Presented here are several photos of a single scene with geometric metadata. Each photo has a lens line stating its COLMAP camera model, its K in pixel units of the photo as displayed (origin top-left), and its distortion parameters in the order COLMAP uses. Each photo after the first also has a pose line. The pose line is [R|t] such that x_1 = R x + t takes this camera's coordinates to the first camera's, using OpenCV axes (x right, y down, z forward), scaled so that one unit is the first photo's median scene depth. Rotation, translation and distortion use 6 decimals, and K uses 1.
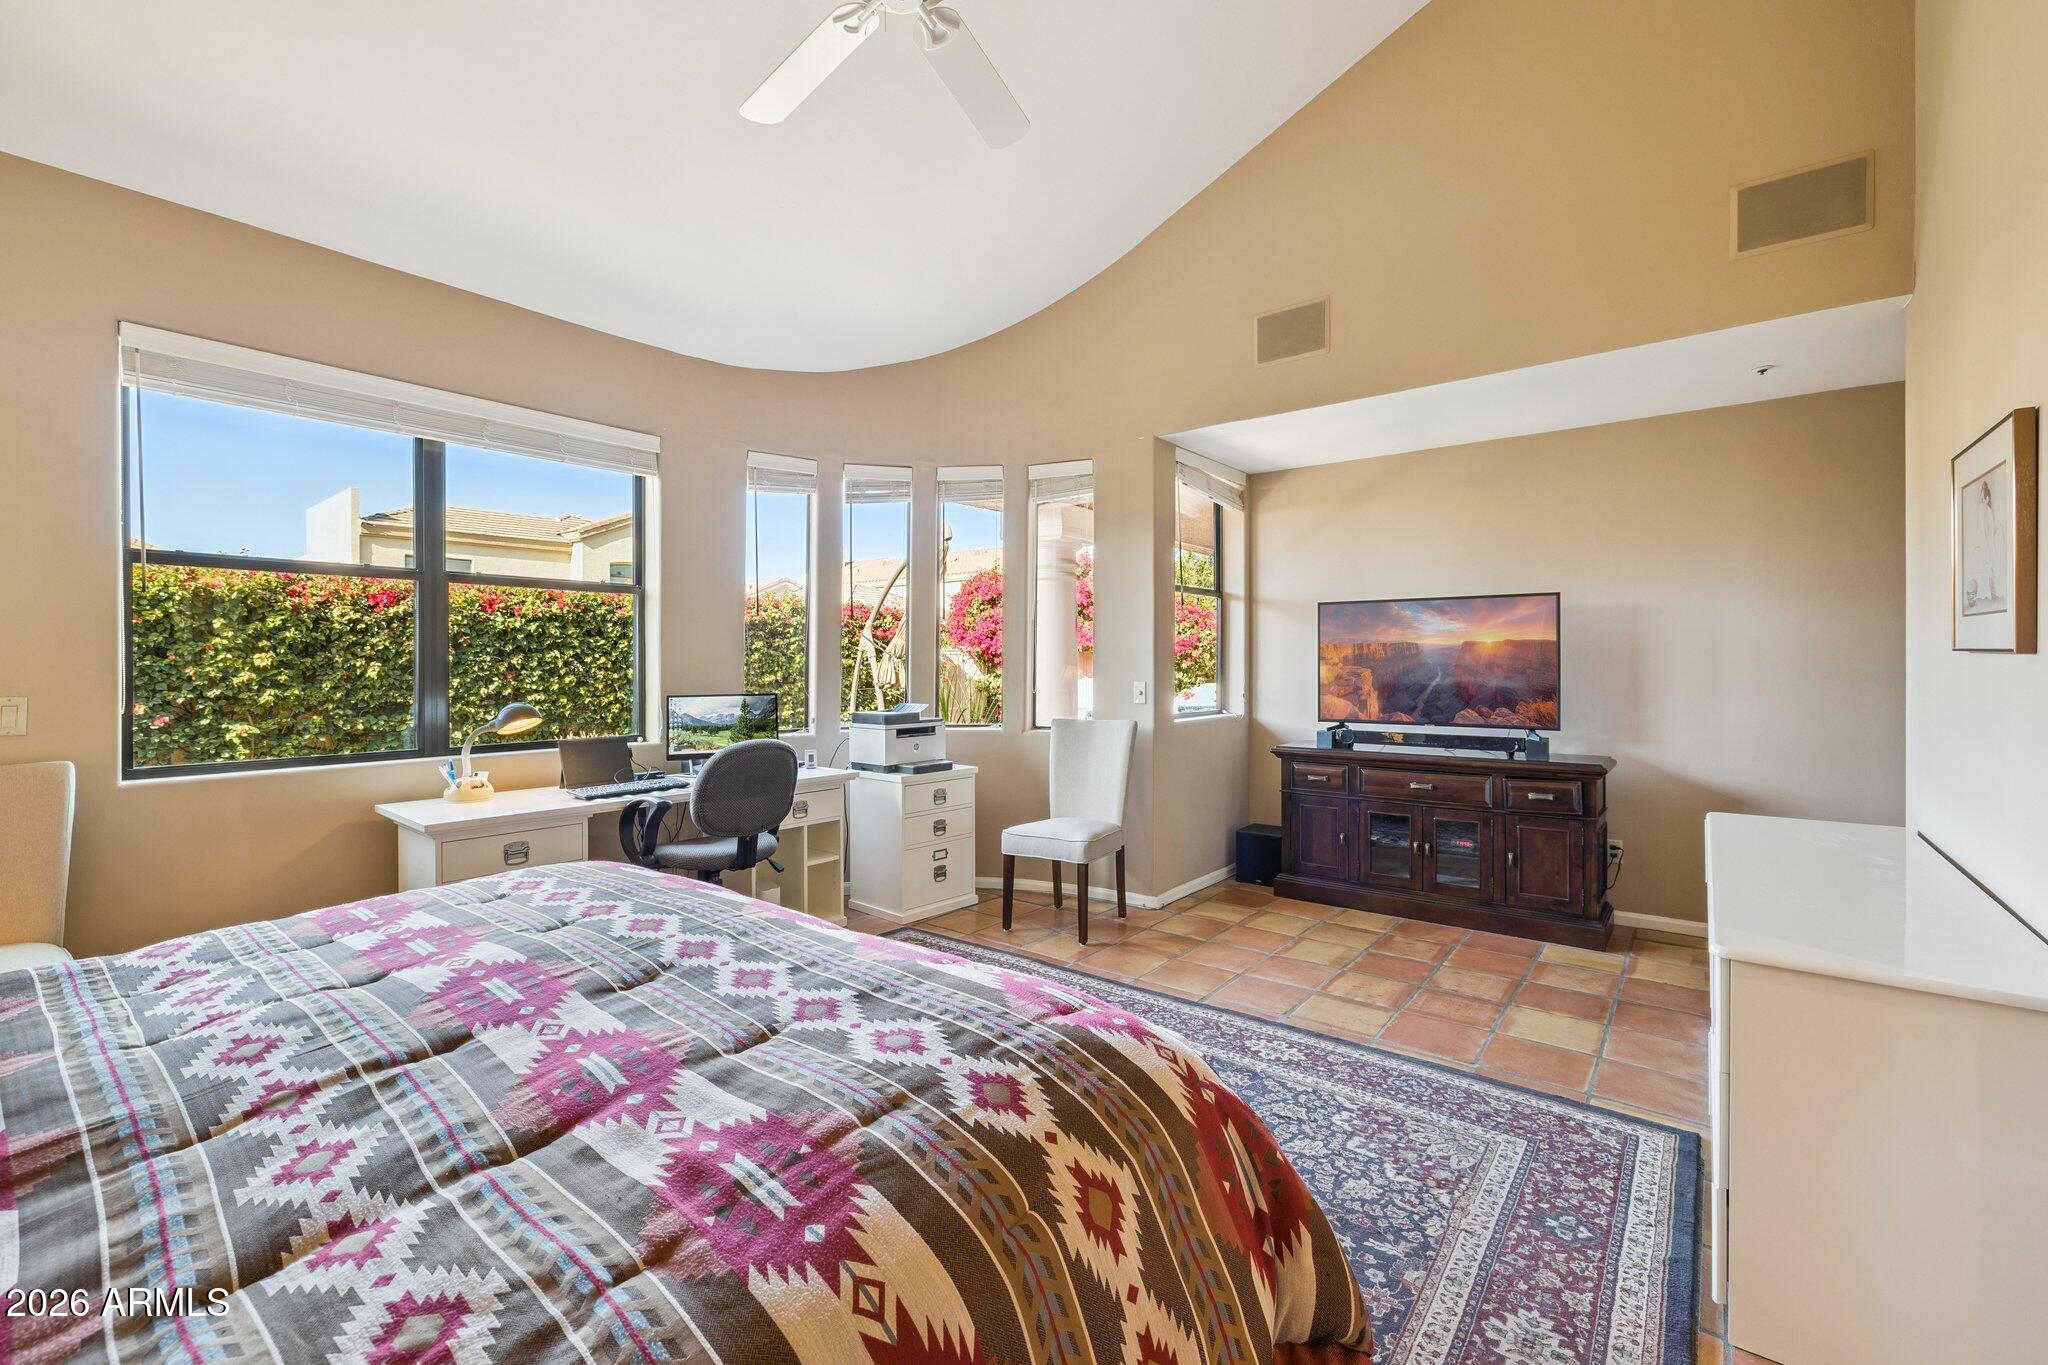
lens RADIAL K [[871.7, 0, 1018.9], [0, 871.7, 674.1], [0, 0, 1]] dist [0.000903, 0.000080]
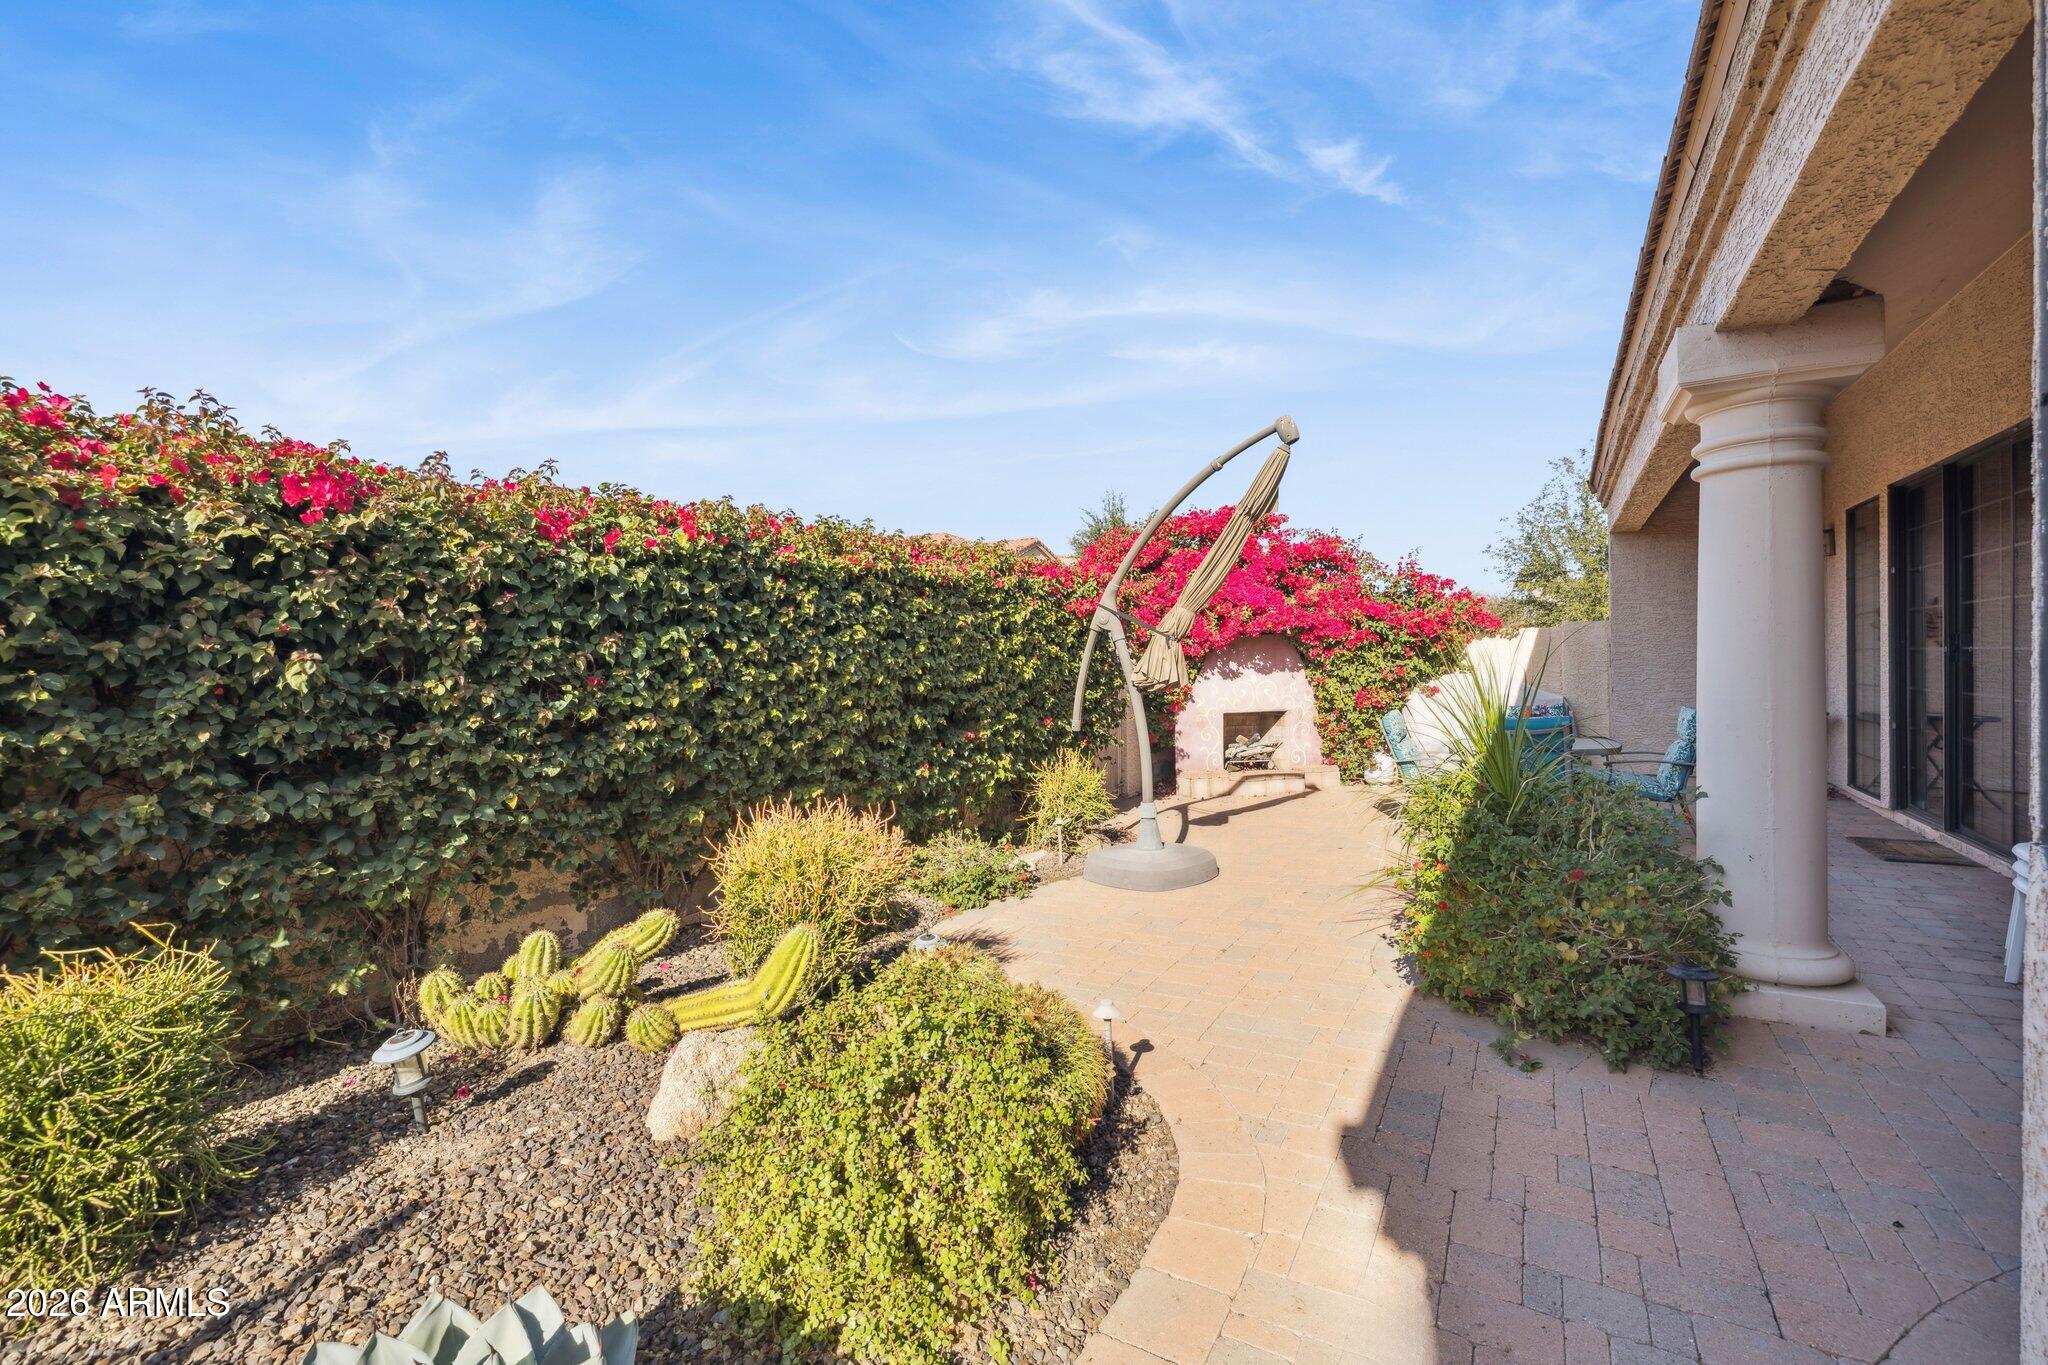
lens RADIAL K [[877.8, 0, 1021.9], [0, 877.8, 669.3], [0, 0, 1]] dist [0.002984, 0.000296]
pose [[0.991079, -0.015231, 0.132404, -0.423247], [0.015351, 0.999882, 0.000113, -0.000463], [-0.132391, 0.001921, 0.991196, 0.508386]]
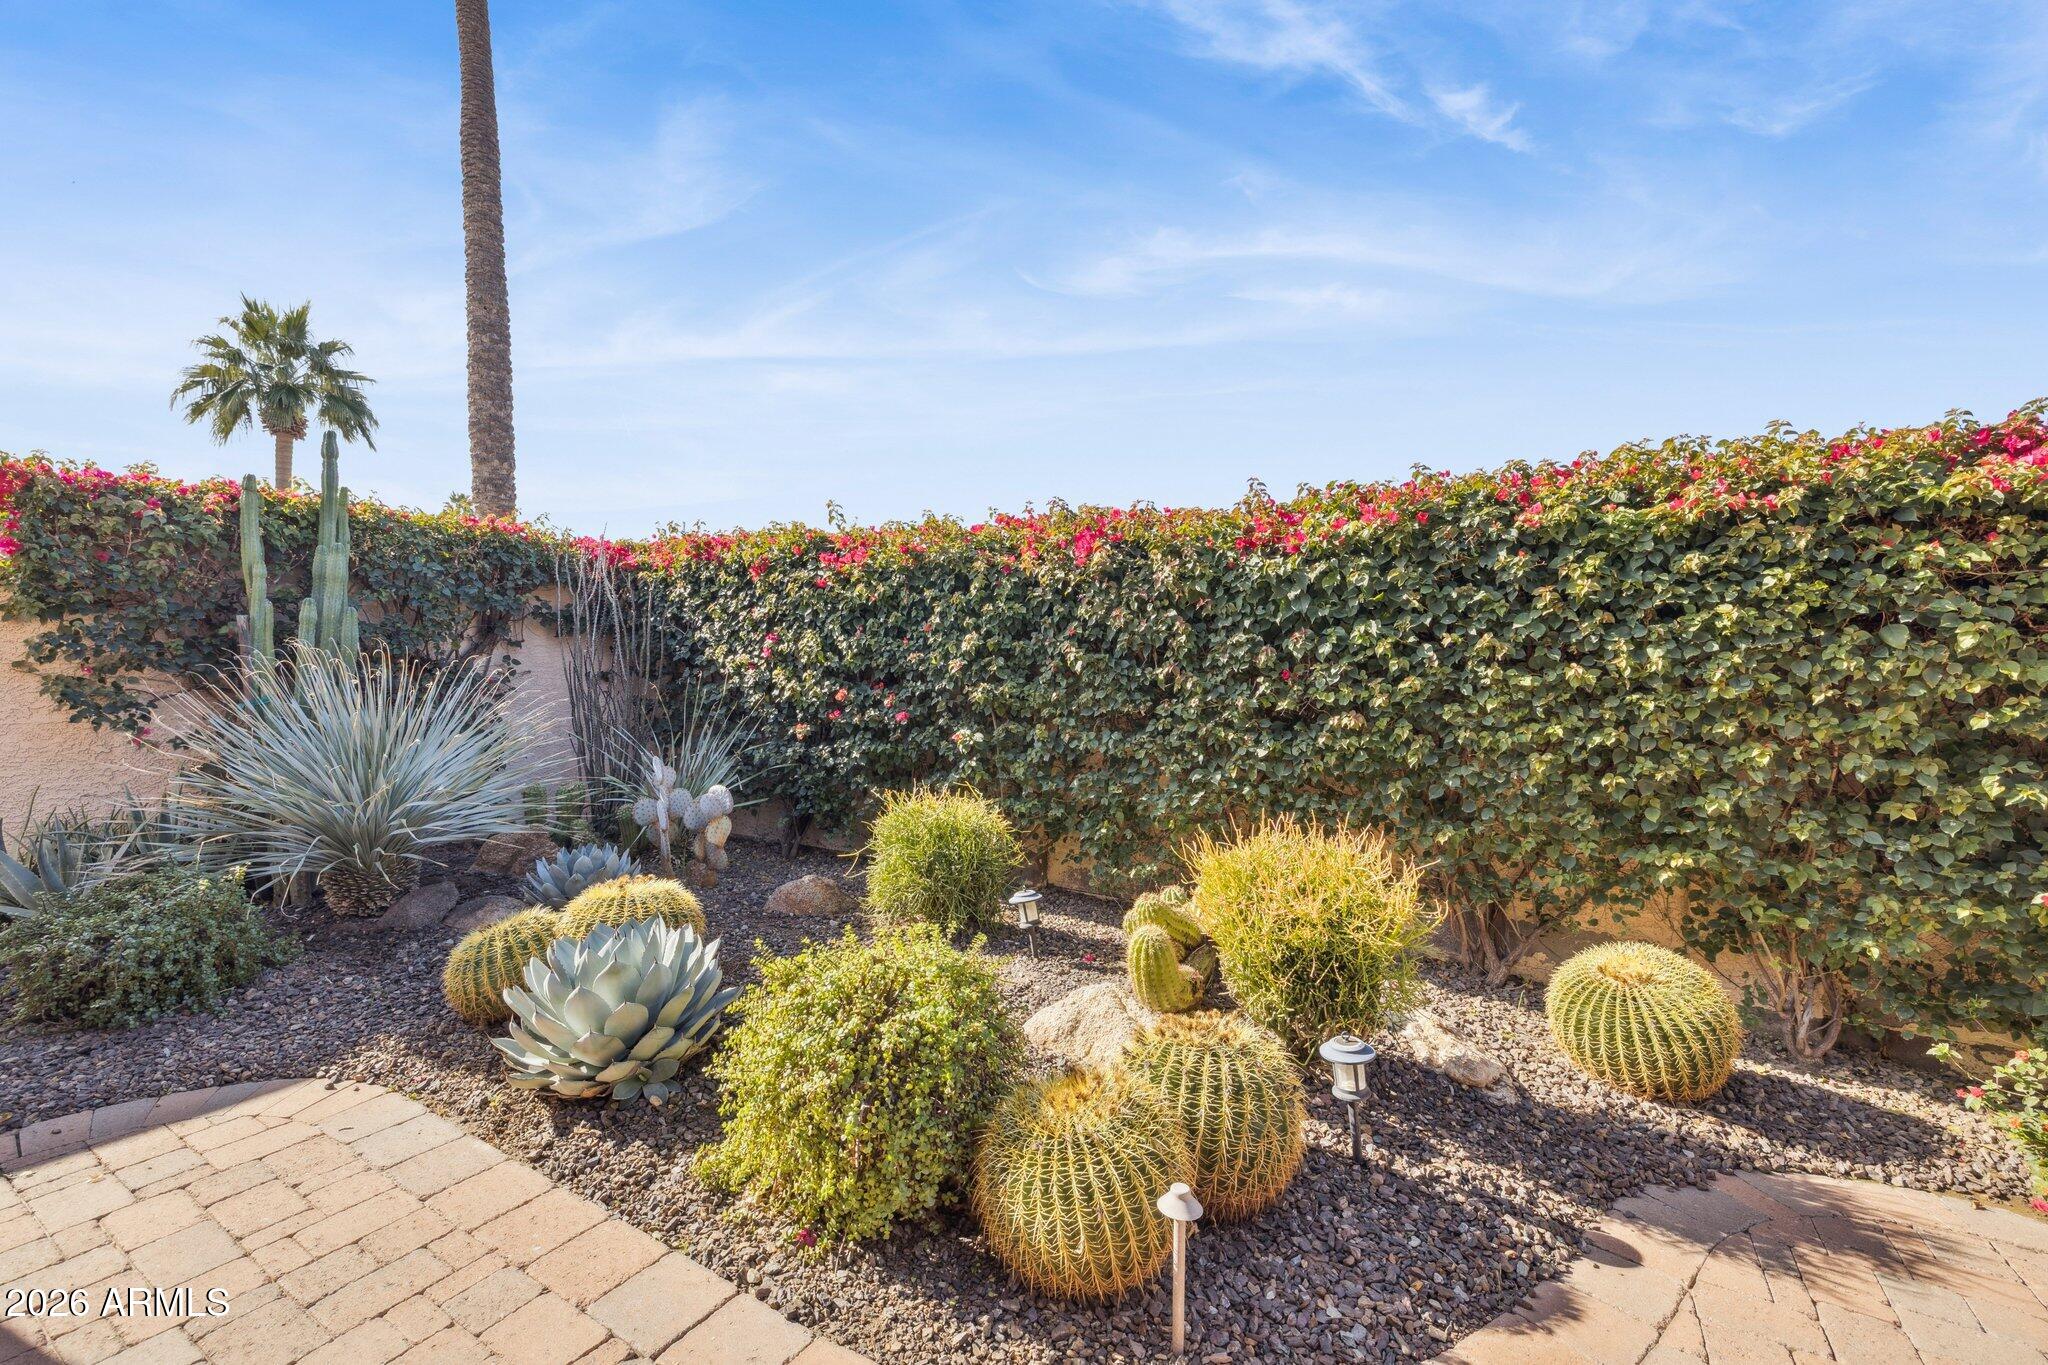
lens RADIAL K [[871.7, 0, 1018.9], [0, 871.7, 674.1], [0, 0, 1]] dist [0.000903, 0.000080]
pose [[0.111245, 0.029994, -0.993340, -0.107578], [-0.013589, 0.999497, 0.028659, -0.010048], [0.993700, 0.010310, 0.111597, 0.801287]]
